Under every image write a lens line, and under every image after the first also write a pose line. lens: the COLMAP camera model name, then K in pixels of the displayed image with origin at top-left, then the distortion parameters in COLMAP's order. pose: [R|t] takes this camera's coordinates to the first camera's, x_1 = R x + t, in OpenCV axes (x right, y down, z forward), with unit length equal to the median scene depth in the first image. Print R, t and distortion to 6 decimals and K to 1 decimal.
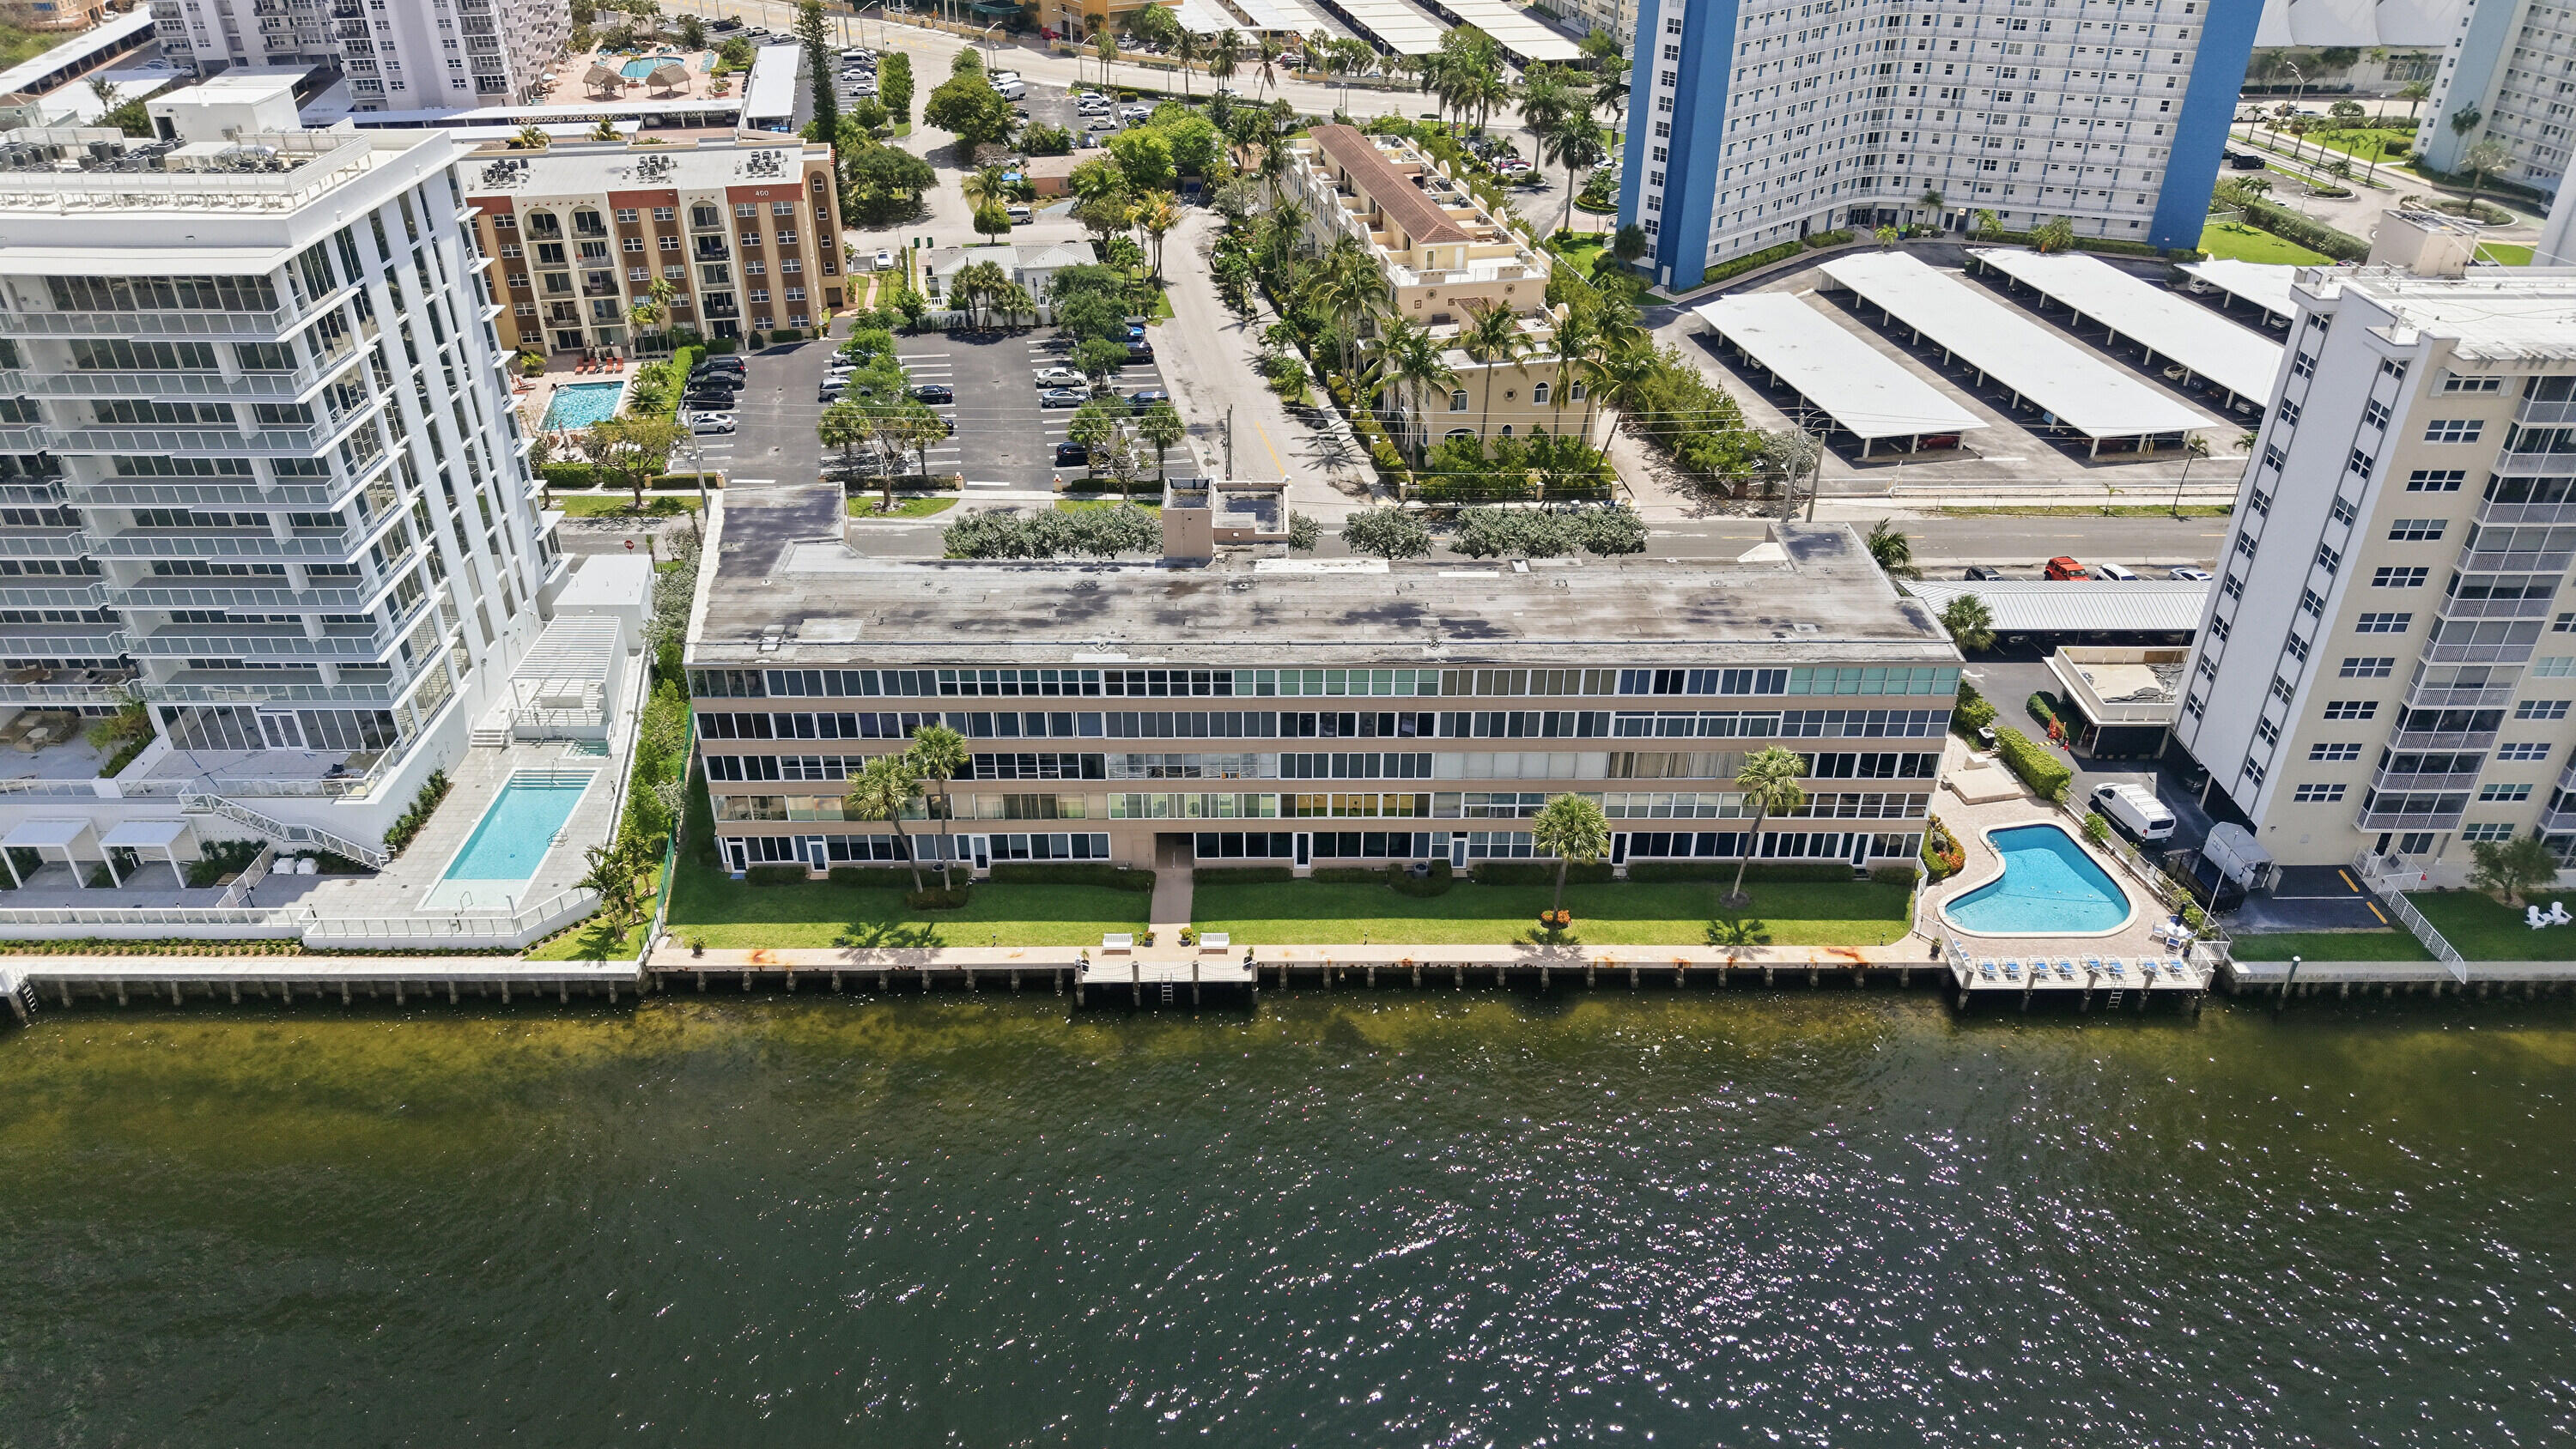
lens RADIAL K [[1698.0, 0, 1281.9], [0, 1698.0, 712.4], [0, 0, 1]] dist [0.045146, -0.074057]
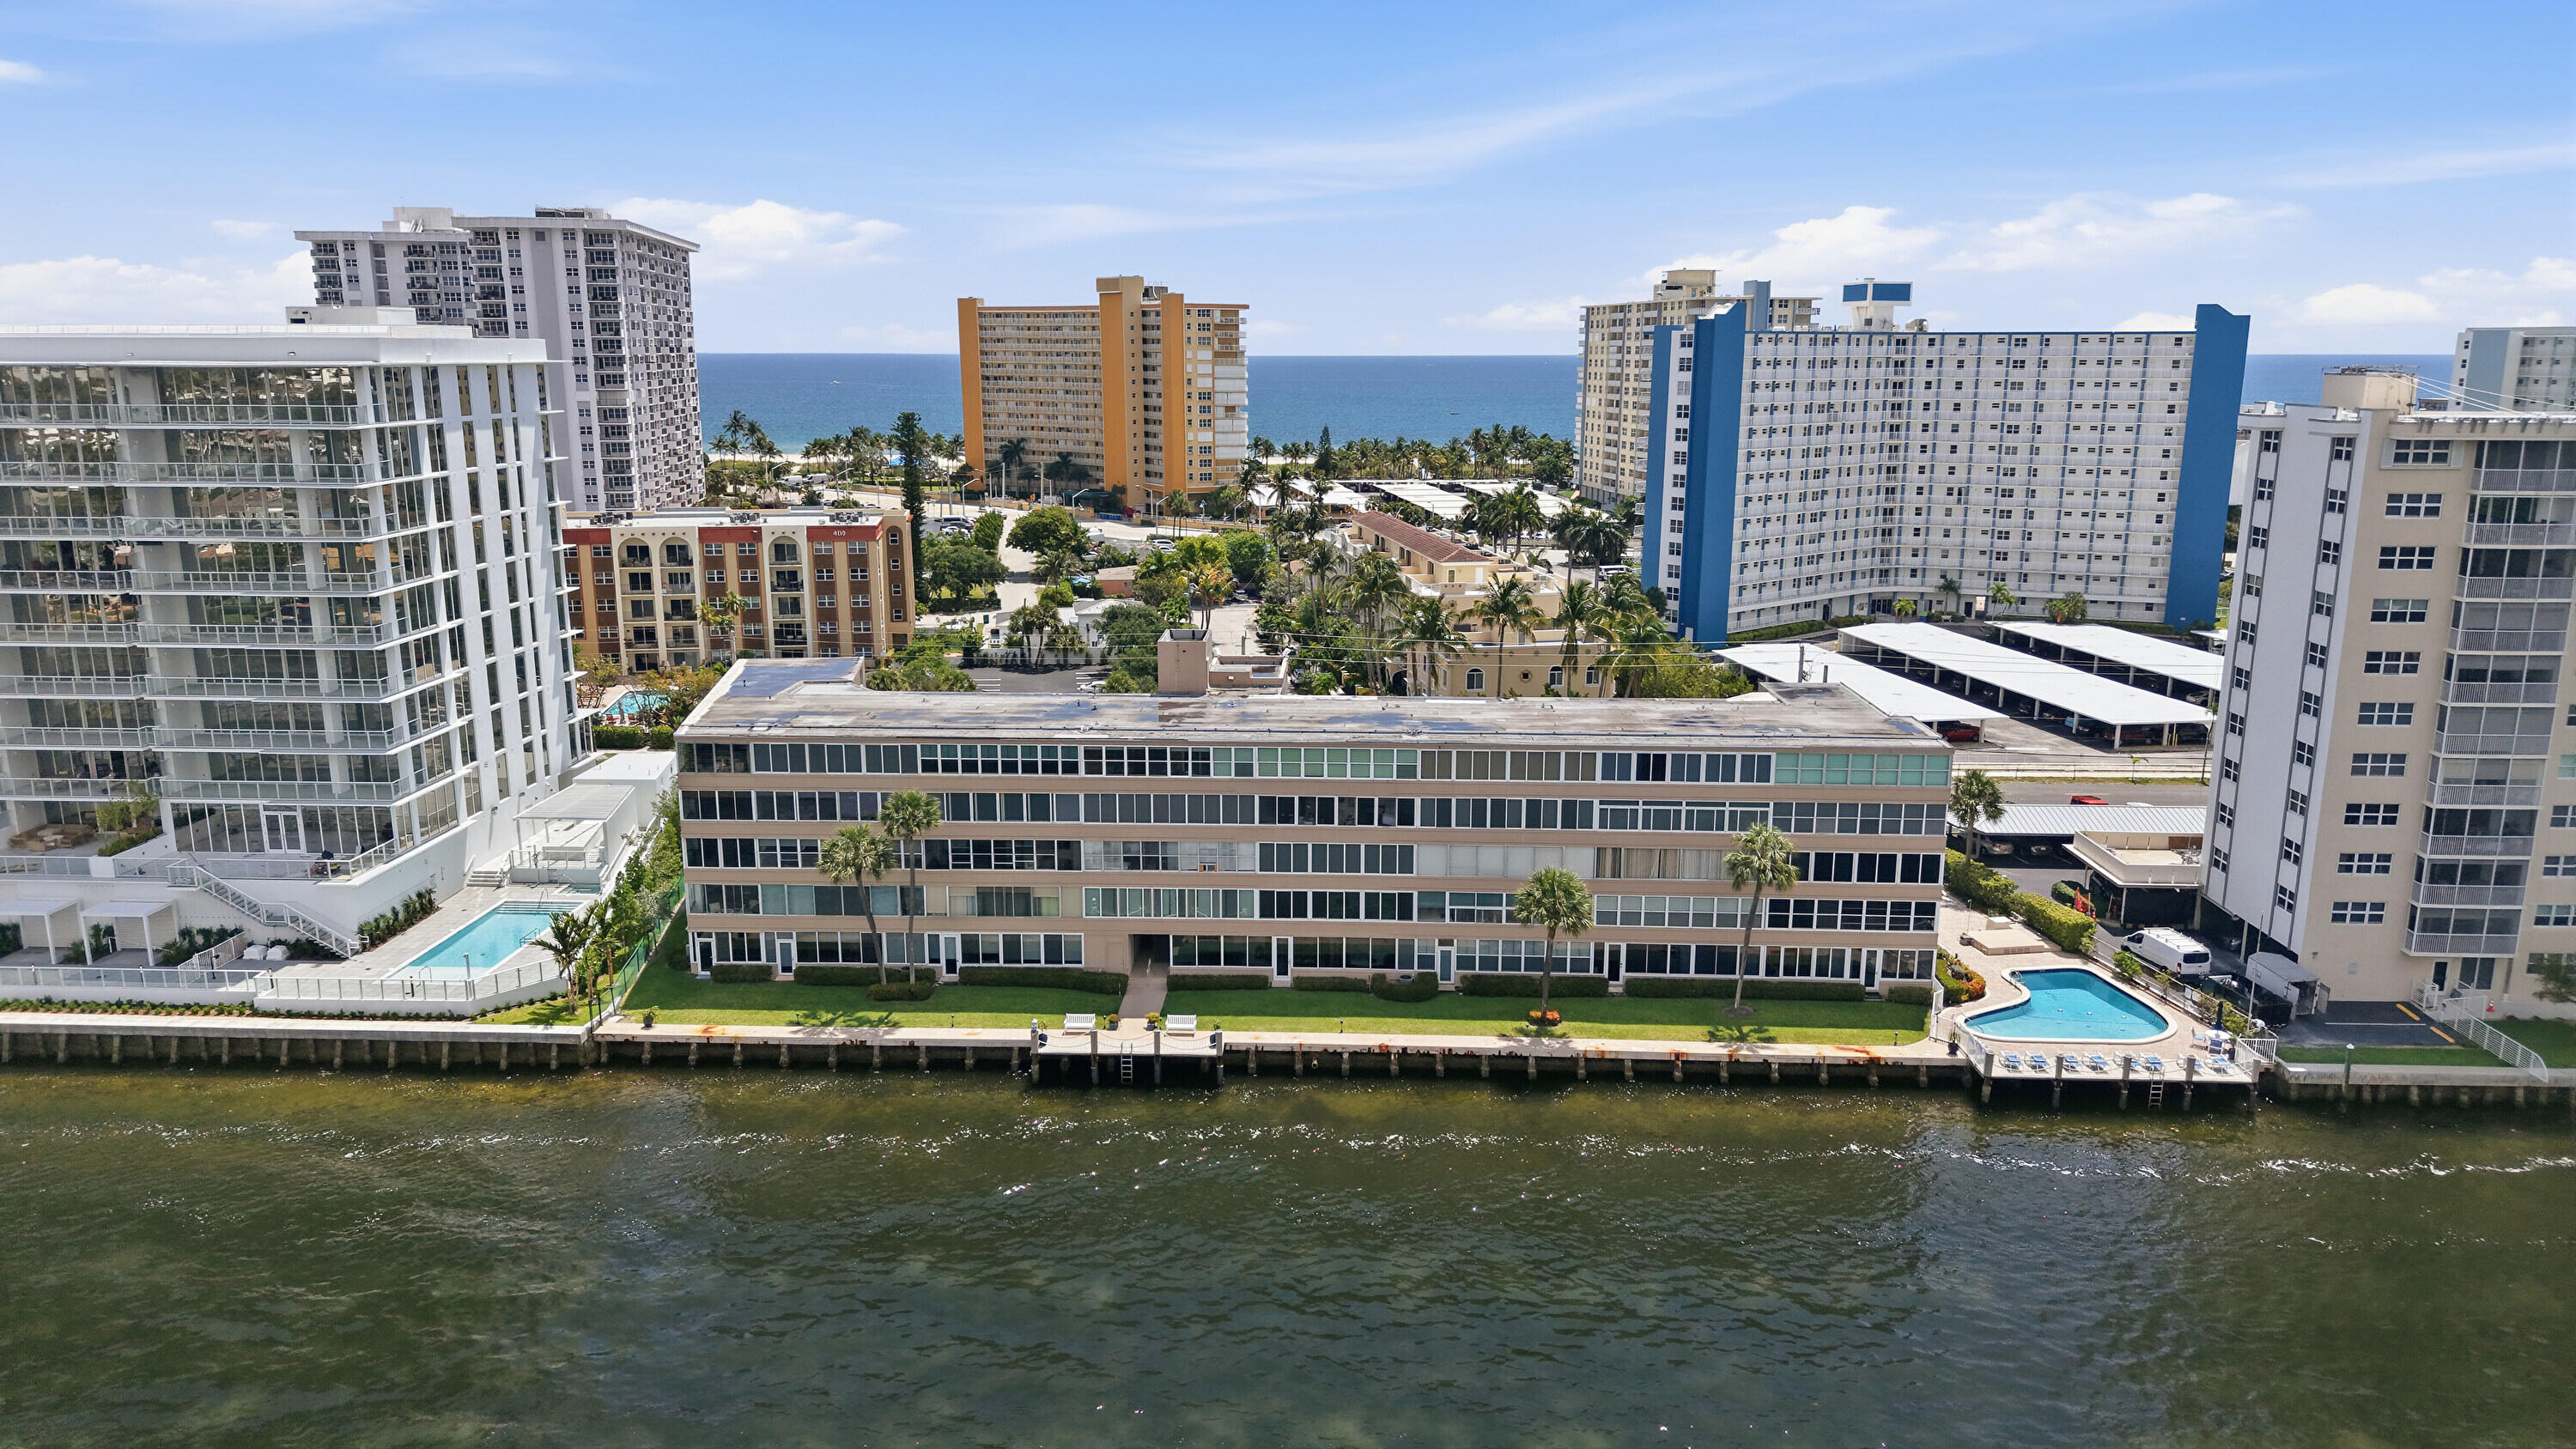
lens RADIAL K [[1698.0, 0, 1281.9], [0, 1698.0, 712.4], [0, 0, 1]] dist [0.045146, -0.074057]
pose [[0.998639, 0.009406, -0.051302, 0.061556], [-0.025533, 0.945849, -0.323602, 0.267261], [0.045480, 0.324471, 0.944802, 0.045558]]
